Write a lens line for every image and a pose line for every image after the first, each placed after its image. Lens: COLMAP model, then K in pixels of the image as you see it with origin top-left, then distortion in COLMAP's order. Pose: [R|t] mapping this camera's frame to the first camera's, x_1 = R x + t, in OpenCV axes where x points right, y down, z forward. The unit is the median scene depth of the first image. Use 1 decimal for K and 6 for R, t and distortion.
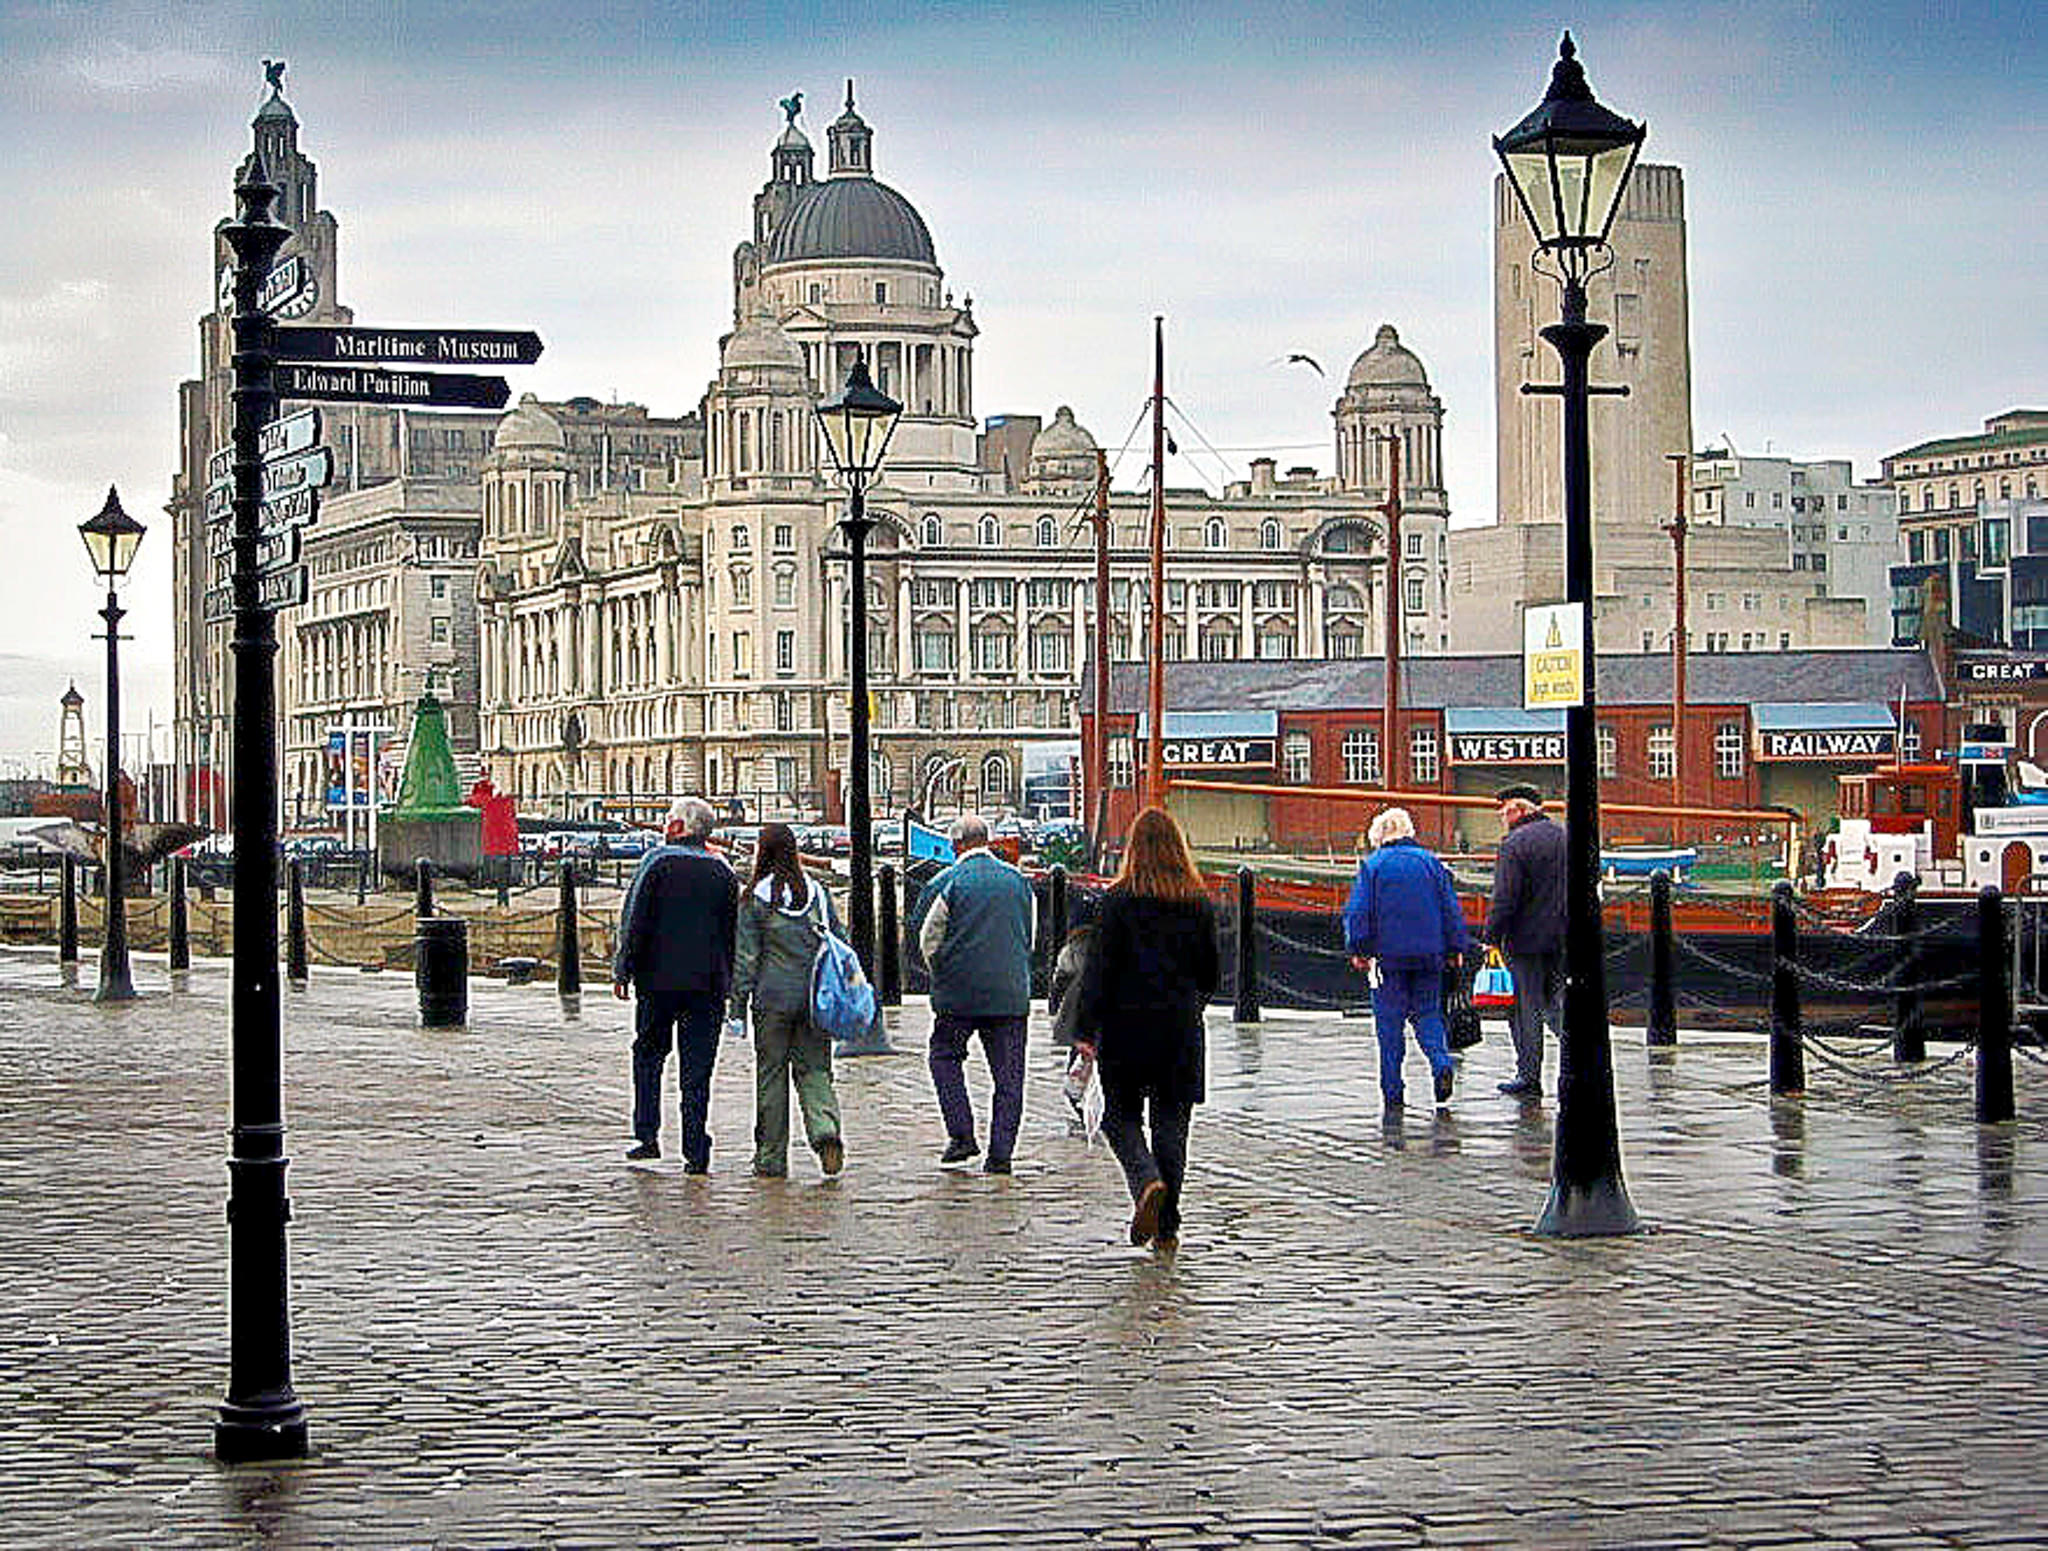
lens RADIAL K [[3953.0, 0, 1024.0], [0, 3953.0, 775.5], [0, 0, 1]] dist [0.009108, -1.442261]
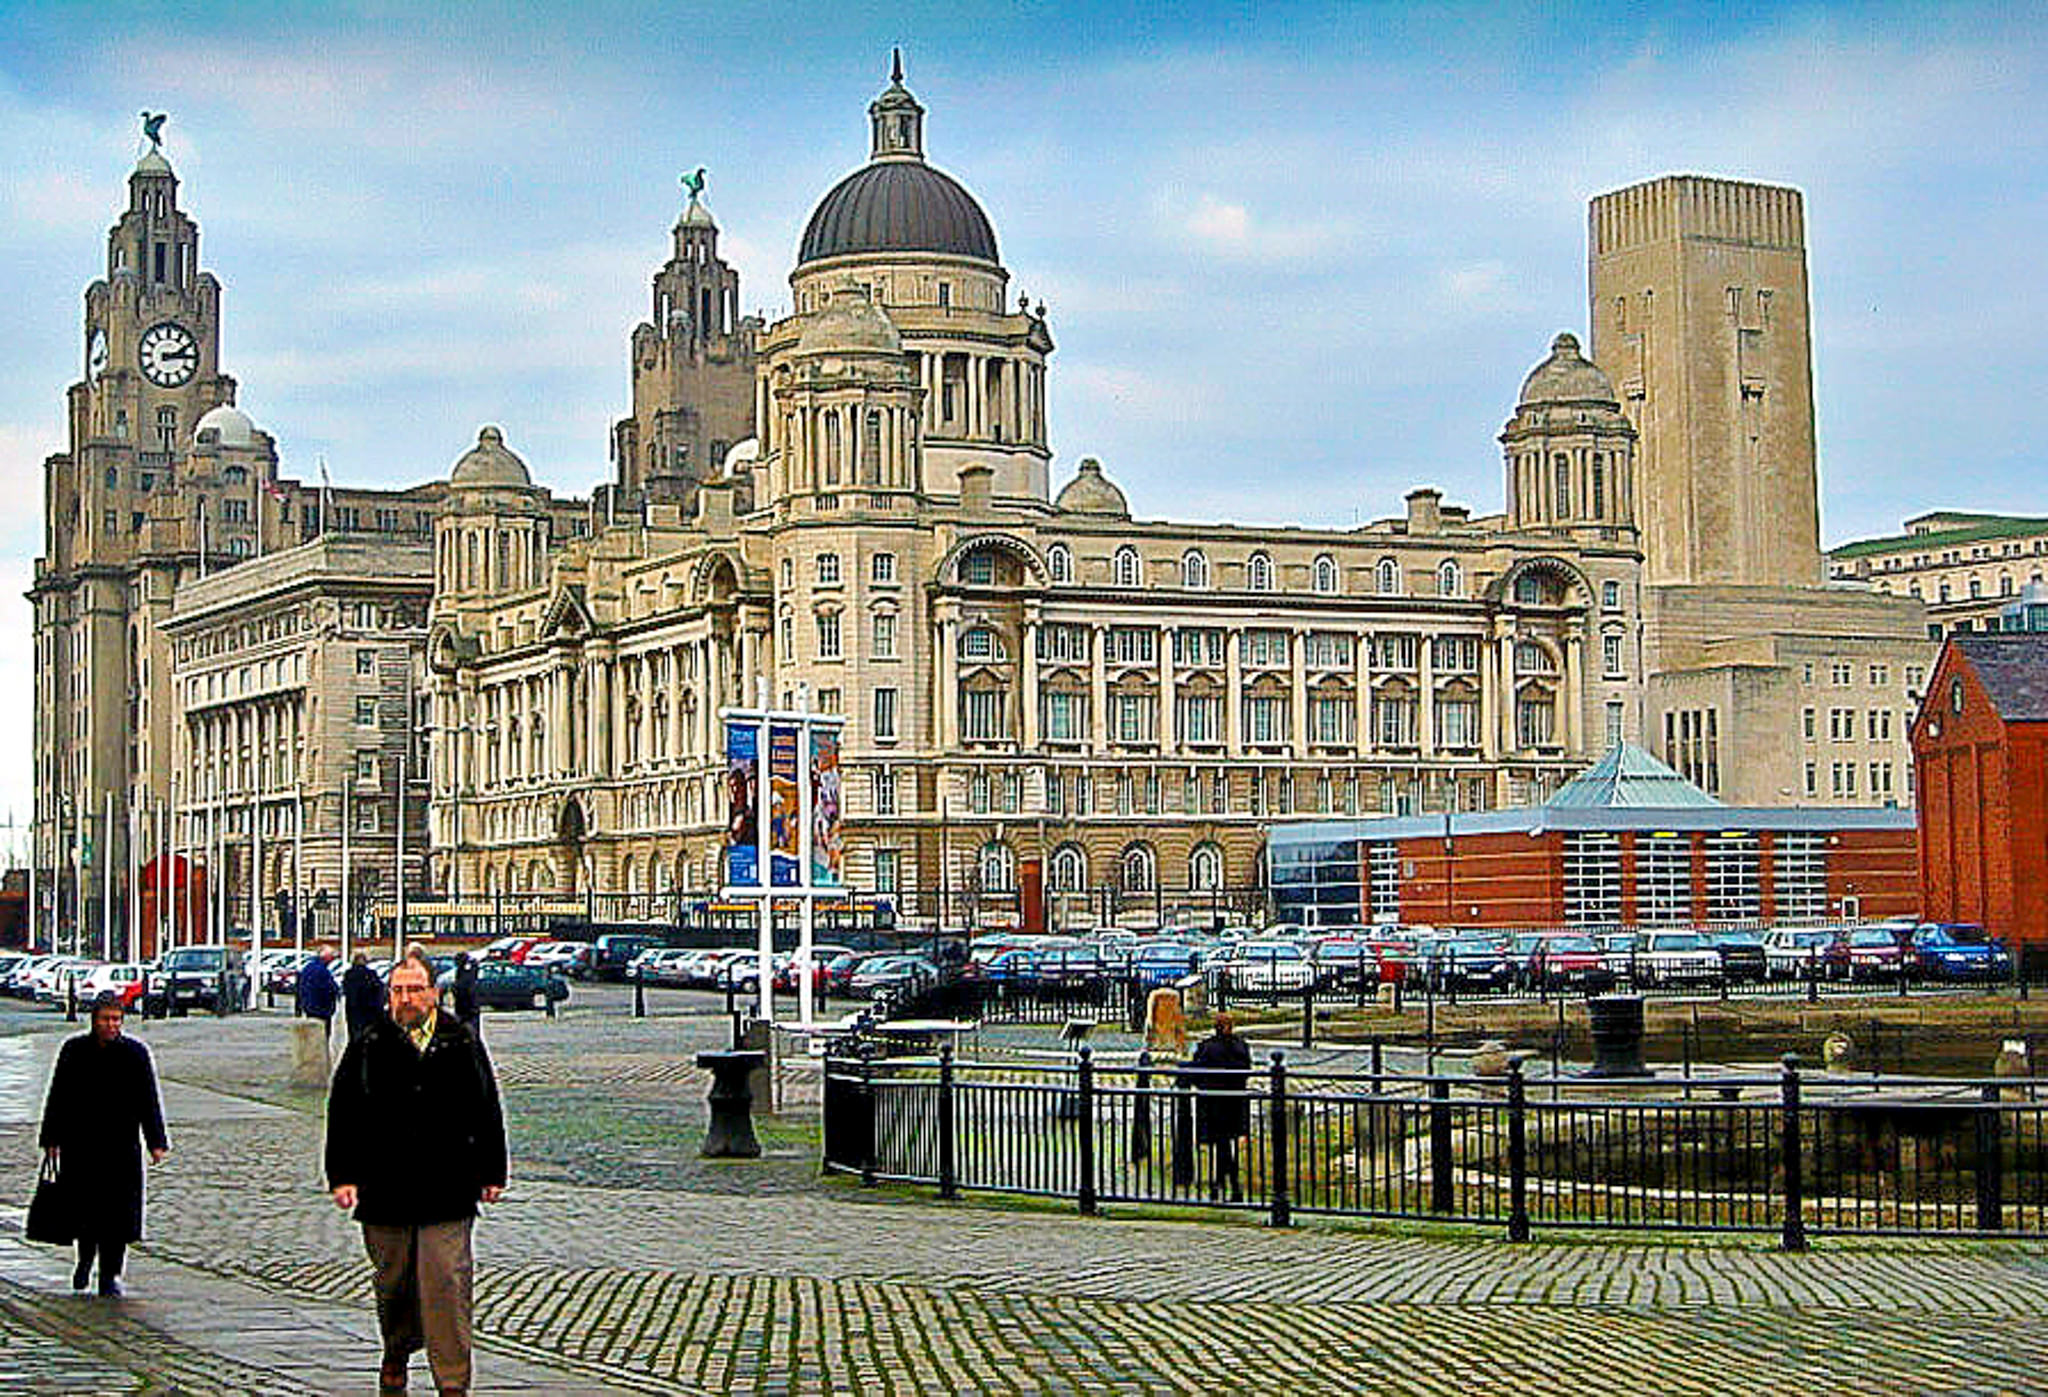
lens RADIAL K [[3450.3, 0, 1024.0], [0, 3450.3, 698.5], [0, 0, 1]] dist [-0.013978, -0.872078]
pose [[0.996519, 0.004061, 0.083270, -0.080673], [0.000642, 0.998410, -0.056368, 0.003731], [-0.083366, 0.056225, 0.994932, 0.284673]]
